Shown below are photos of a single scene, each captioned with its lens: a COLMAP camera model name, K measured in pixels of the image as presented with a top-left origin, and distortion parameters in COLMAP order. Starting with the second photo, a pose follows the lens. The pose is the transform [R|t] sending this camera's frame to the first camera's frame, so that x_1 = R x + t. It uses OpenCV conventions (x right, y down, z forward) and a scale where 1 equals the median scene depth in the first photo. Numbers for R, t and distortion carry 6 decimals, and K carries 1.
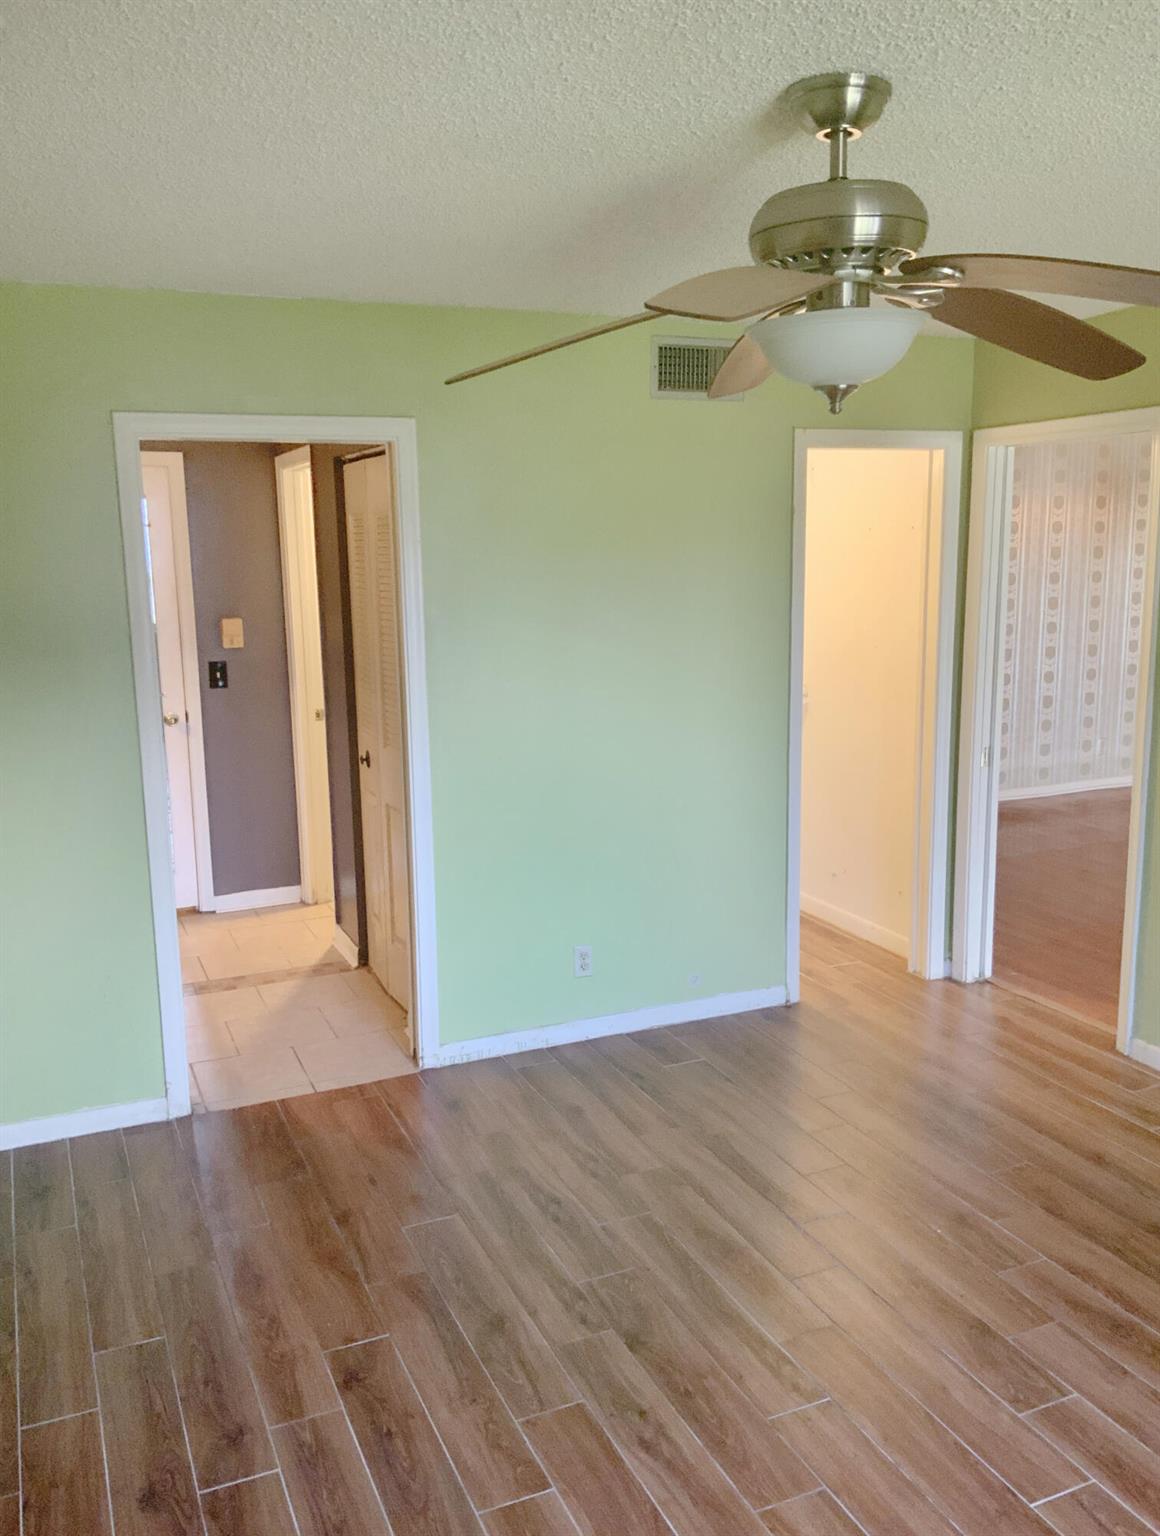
lens RADIAL K [[1297.0, 0, 576.7], [0, 1297.0, 772.2], [0, 0, 1]] dist [0.064303, -0.120902]
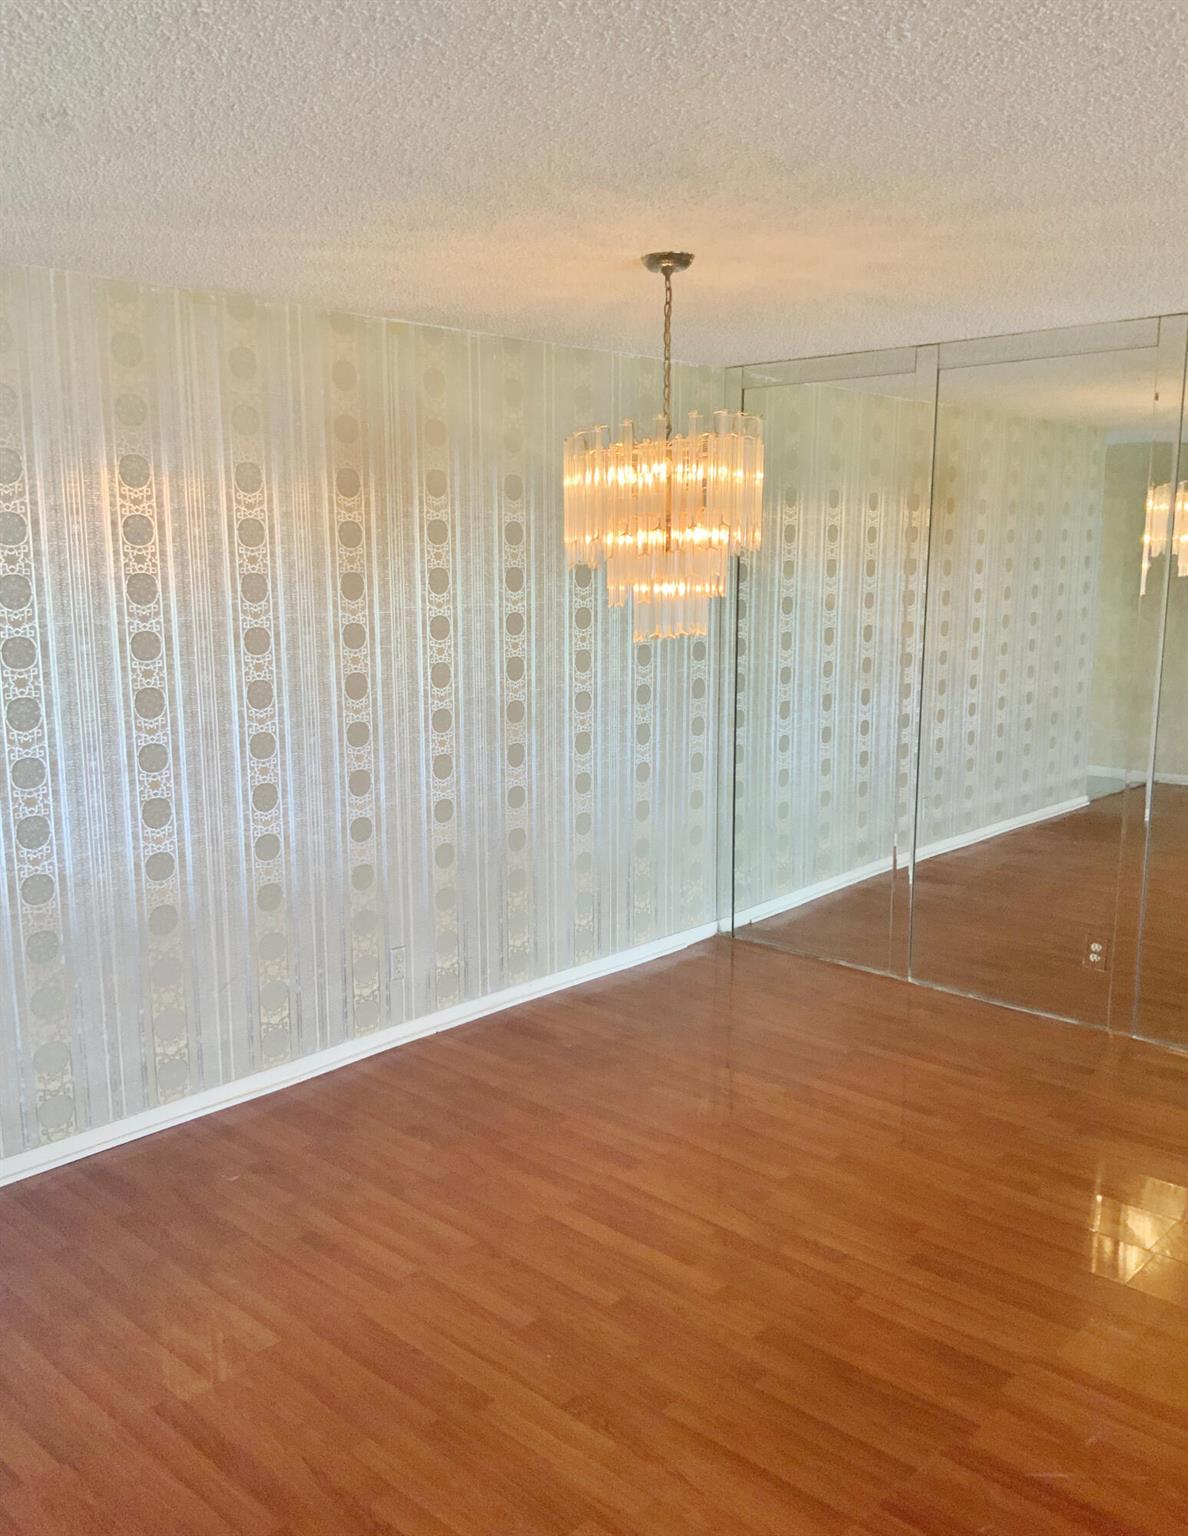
lens RADIAL K [[1297.0, 0, 592.4], [0, 1297.0, 771.5], [0, 0, 1]] dist [0.064303, -0.120902]
pose [[0.917620, -0.054939, 0.393643, 0.274260], [0.060676, 0.998155, -0.002134, -0.088661], [-0.392800, 0.025843, 0.919261, 0.497789]]
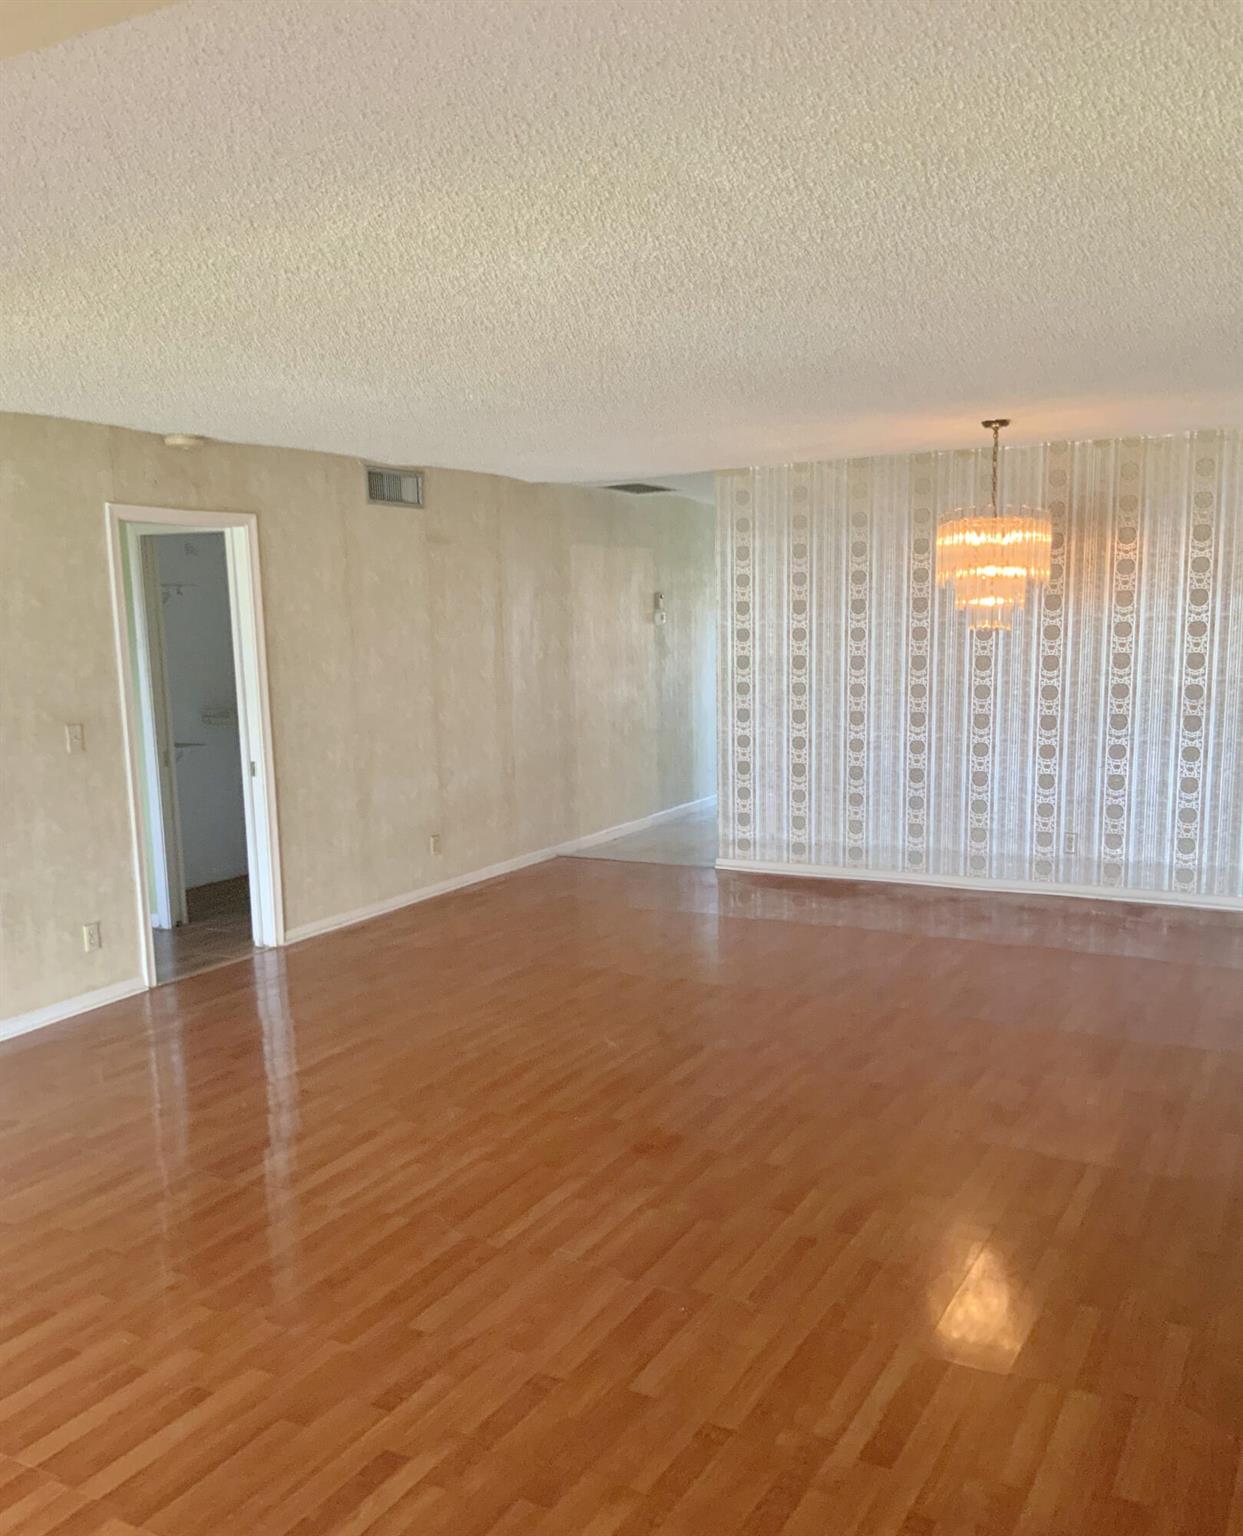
lens RADIAL K [[1388.7, 0, 620.0], [0, 1388.7, 767.7], [0, 0, 1]] dist [-0.014168, -0.006734]
pose [[0.611738, 0.089080, -0.786029, 0.883438], [-0.120215, 0.992567, 0.018927, -0.048608], [0.781873, 0.082914, 0.617900, 0.257675]]
